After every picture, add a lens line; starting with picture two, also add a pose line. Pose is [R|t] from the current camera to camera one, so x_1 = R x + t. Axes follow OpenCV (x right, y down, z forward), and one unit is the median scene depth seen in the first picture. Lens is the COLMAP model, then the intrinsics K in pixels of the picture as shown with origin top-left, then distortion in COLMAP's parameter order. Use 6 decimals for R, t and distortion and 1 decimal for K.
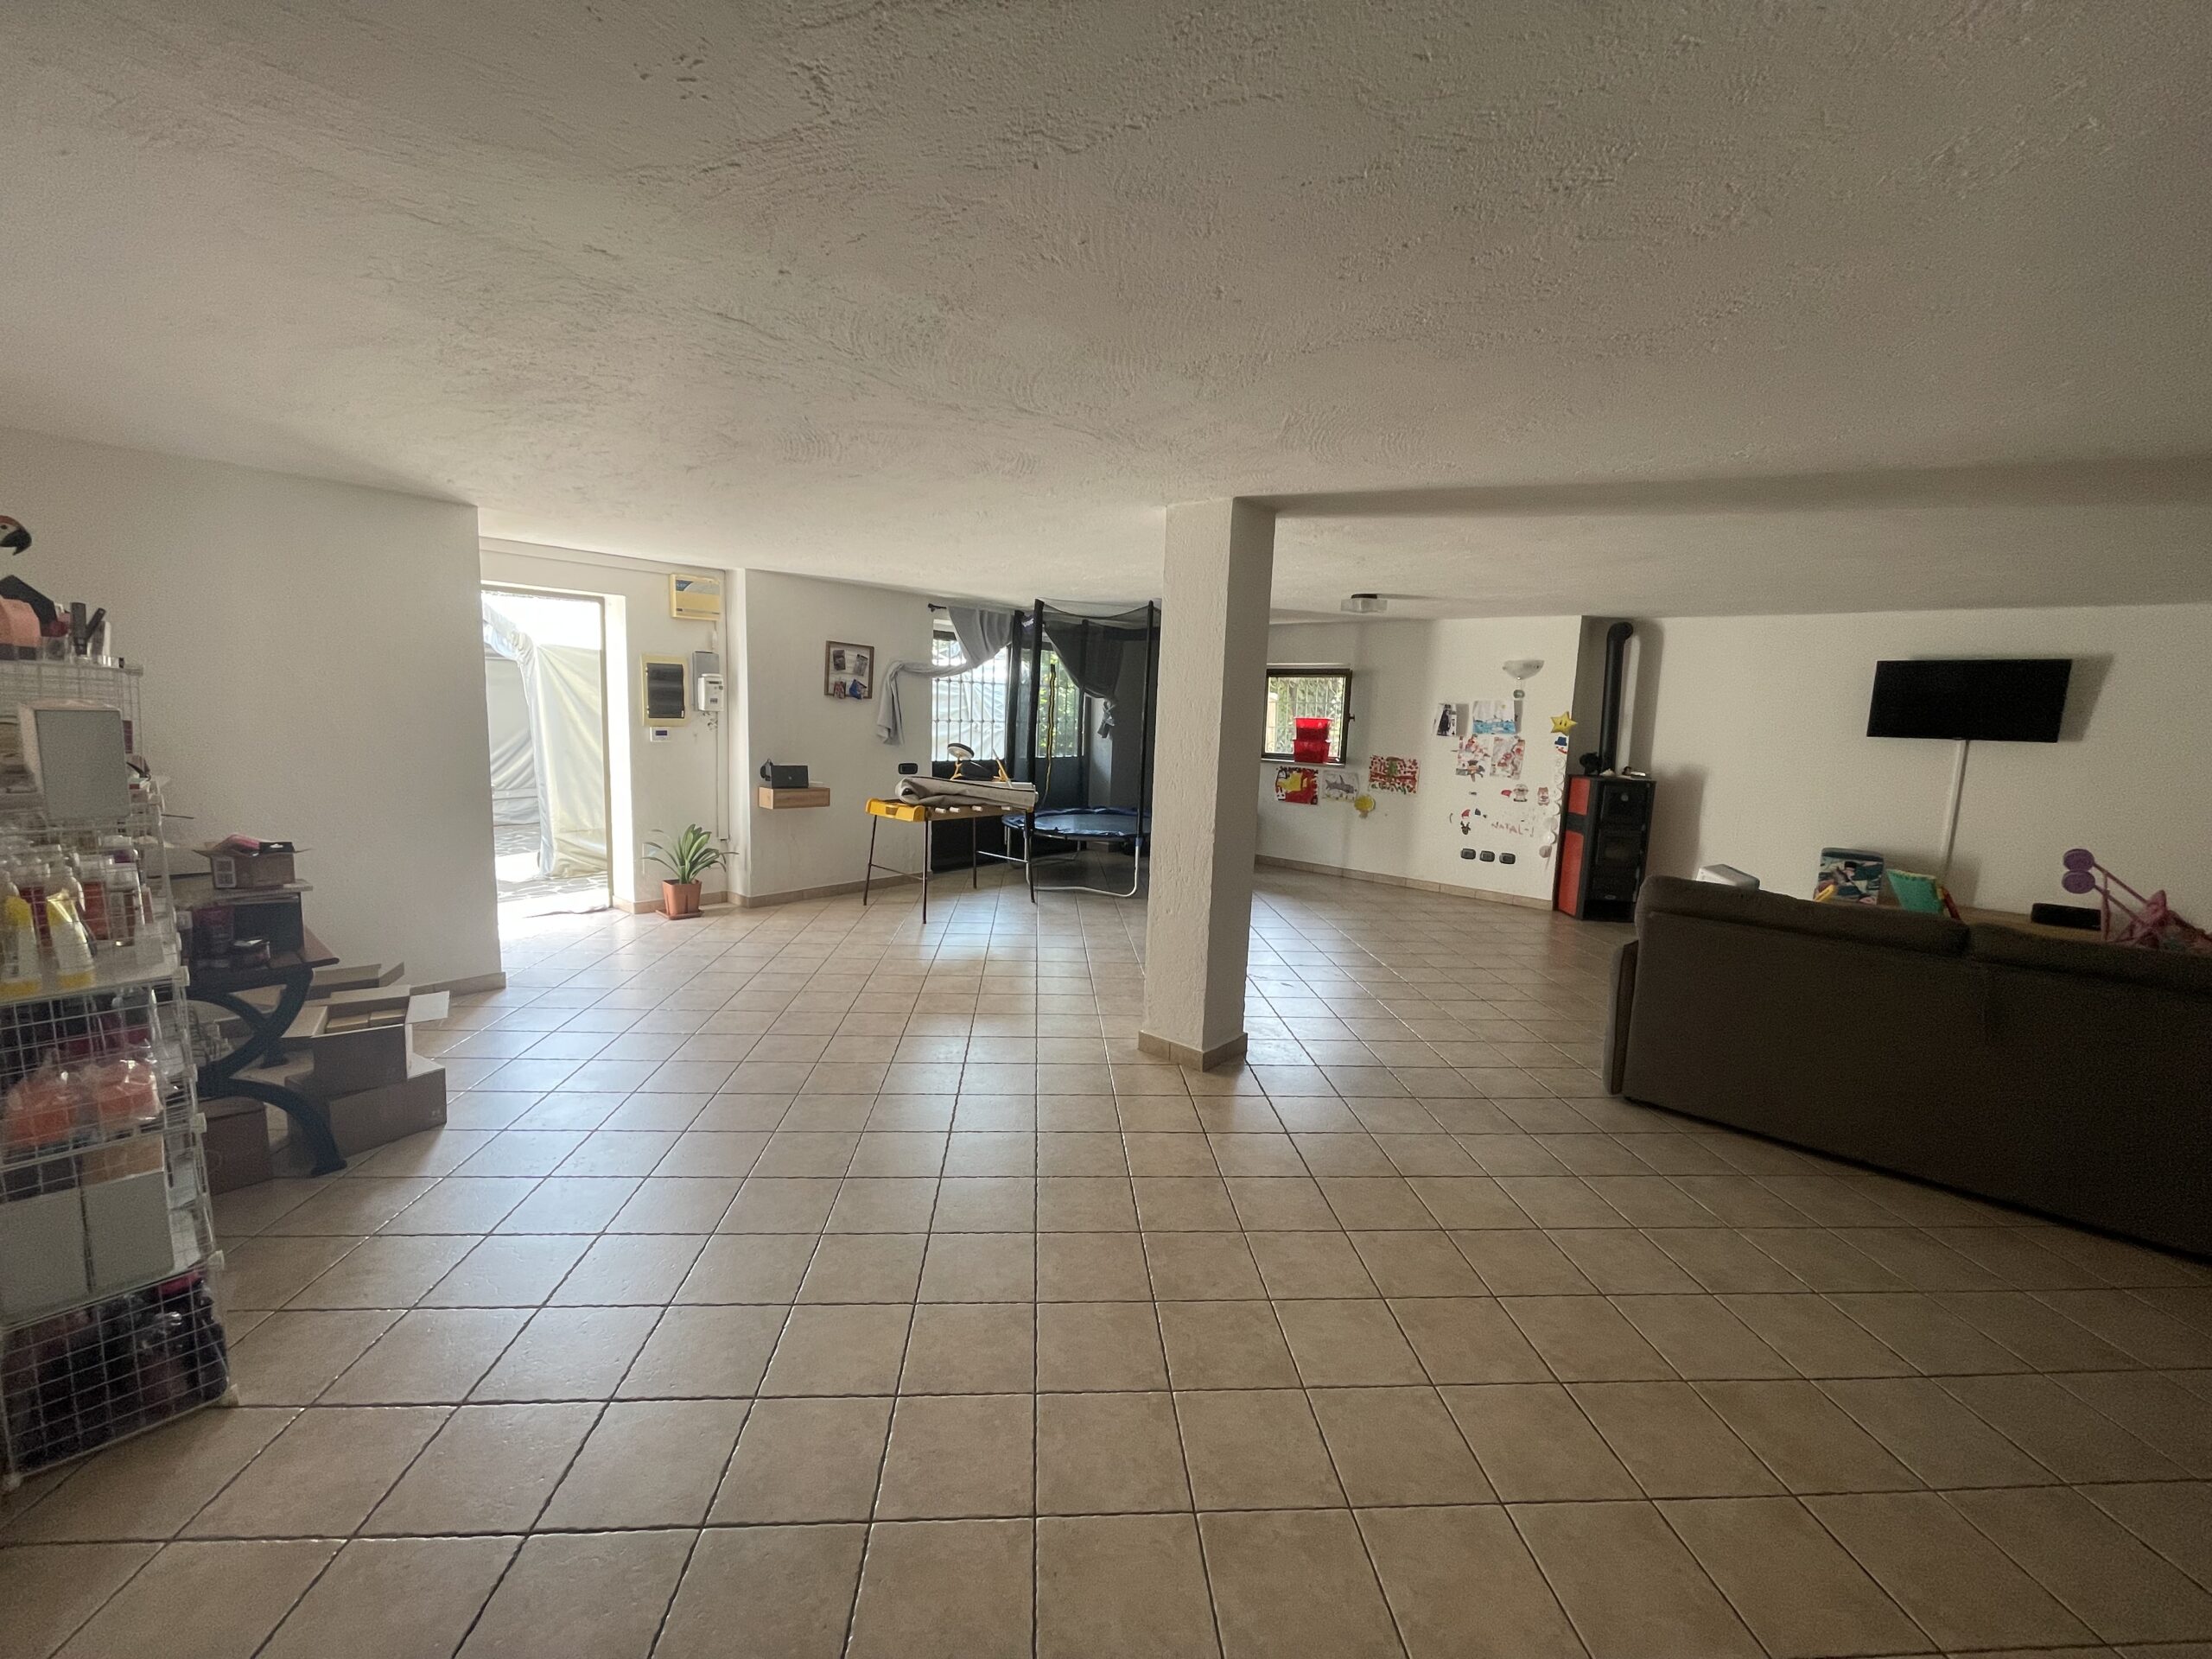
lens RADIAL K [[894.9, 0, 1094.3], [0, 894.9, 821.7], [0, 0, 1]] dist [-0.003547, -0.000212]
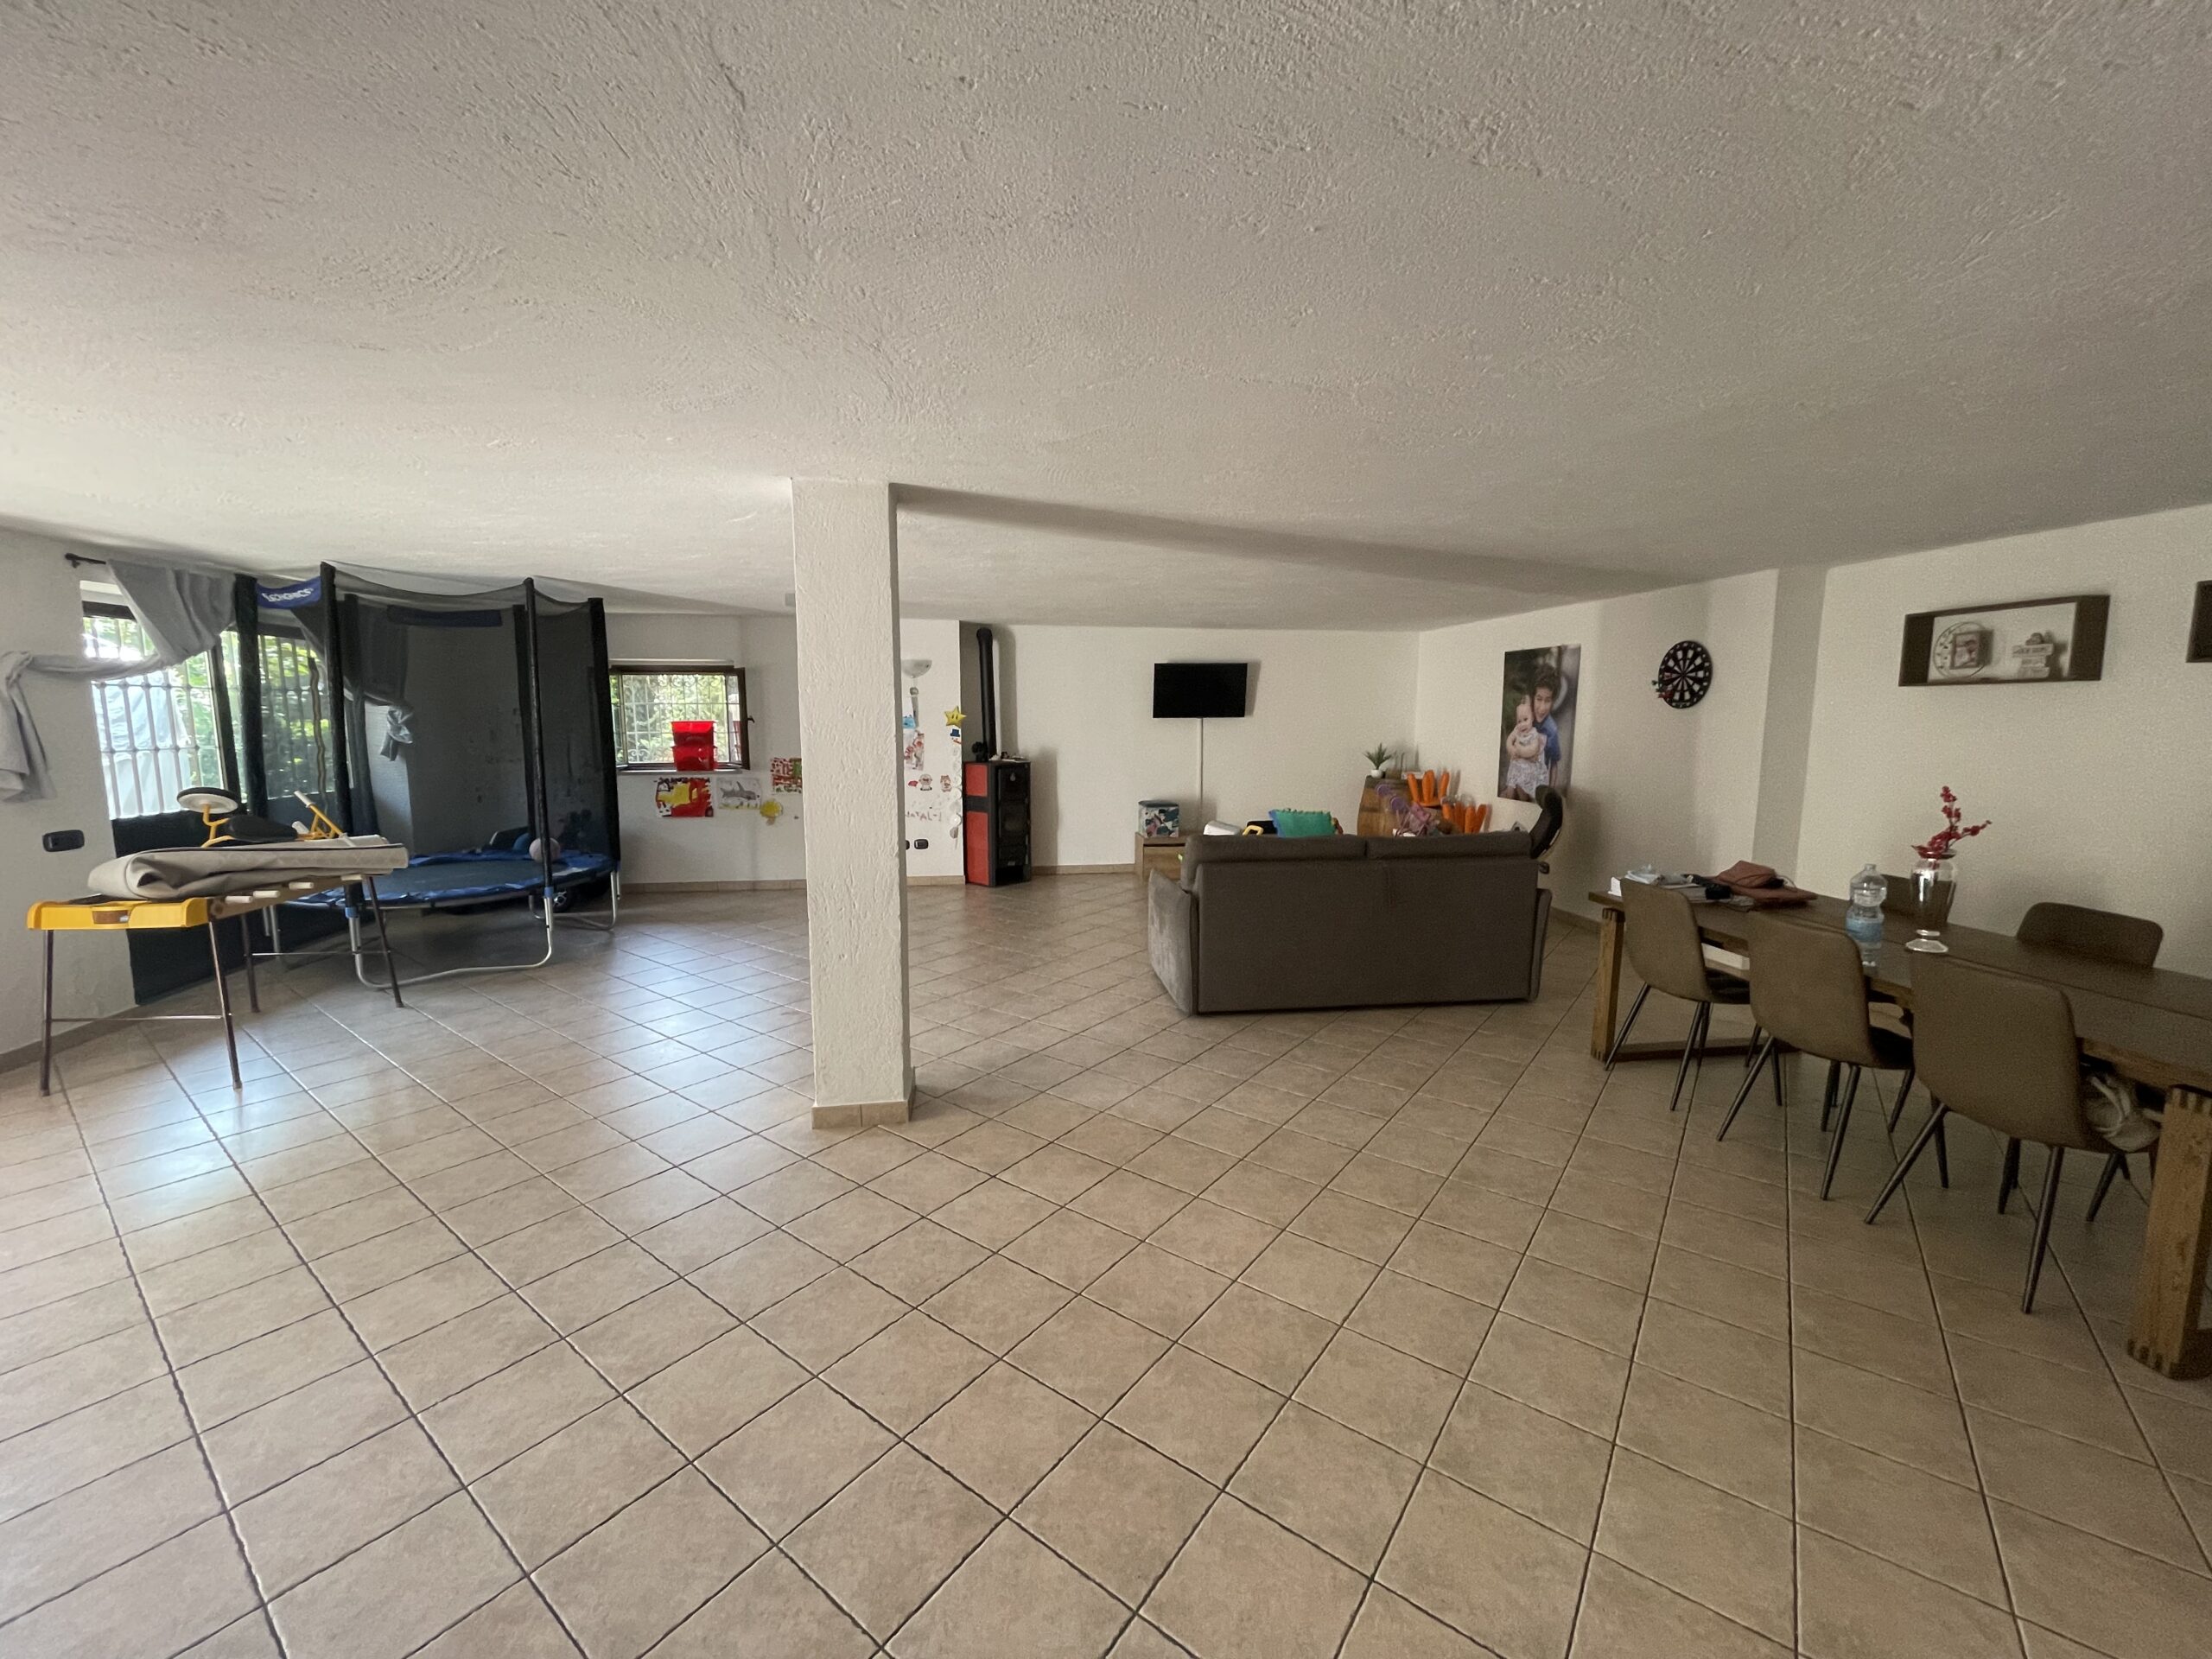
lens RADIAL K [[894.9, 0, 1098.7], [0, 894.9, 824.5], [0, 0, 1]] dist [-0.003547, -0.000212]
pose [[0.653035, -0.128932, 0.746272, -0.204715], [0.119741, 0.990585, 0.066361, -0.028714], [-0.747802, 0.046023, 0.662325, 0.129489]]
